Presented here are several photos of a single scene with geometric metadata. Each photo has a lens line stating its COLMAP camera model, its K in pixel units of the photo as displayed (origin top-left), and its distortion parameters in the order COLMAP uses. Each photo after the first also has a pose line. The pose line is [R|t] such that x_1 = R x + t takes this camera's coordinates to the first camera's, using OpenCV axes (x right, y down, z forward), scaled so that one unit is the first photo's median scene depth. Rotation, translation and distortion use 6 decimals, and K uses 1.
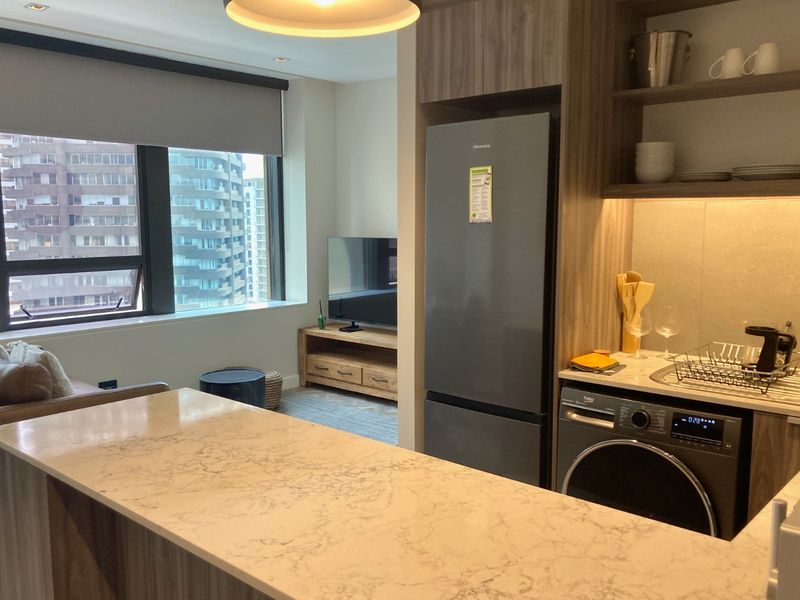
lens RADIAL K [[724.8, 0, 418.9], [0, 724.8, 311.6], [0, 0, 1]] dist [0.015752, 0.014279]
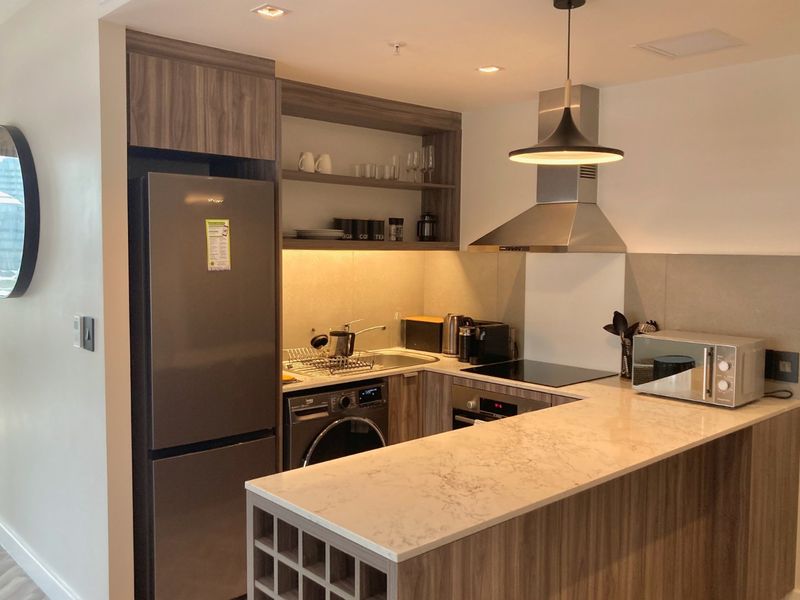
lens RADIAL K [[700.6, 0, 400.0], [0, 700.6, 300.0], [0, 0, 1]] dist [0.009426, -0.006414]
pose [[0.112243, -0.069931, 0.991217, -0.883770], [0.120926, 0.991068, 0.056227, -0.100173], [-0.986295, 0.113553, 0.119697, 0.584228]]
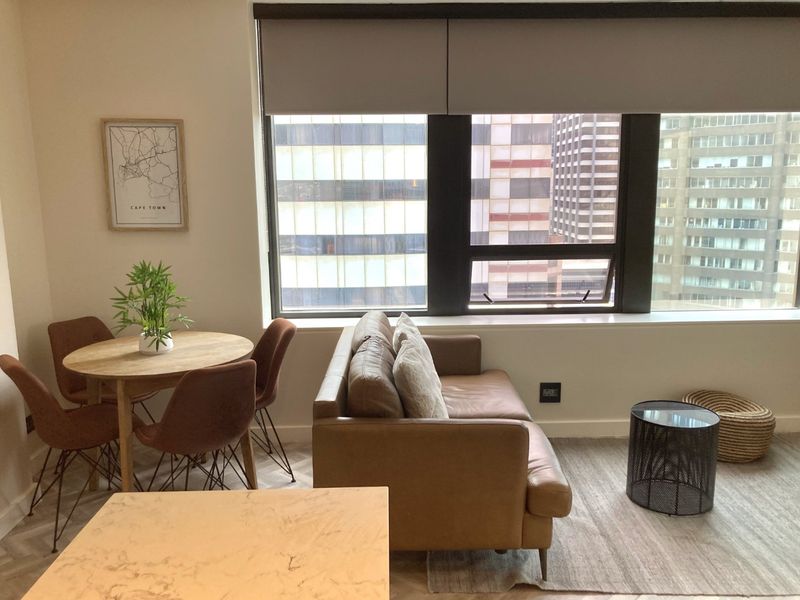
lens RADIAL K [[700.6, 0, 400.0], [0, 700.6, 300.0], [0, 0, 1]] dist [0.009426, -0.006414]
pose [[0.663599, 0.121725, -0.738119, 0.127941], [-0.089134, 0.992510, 0.083542, -0.105009], [0.742759, 0.010353, 0.669479, 0.466057]]
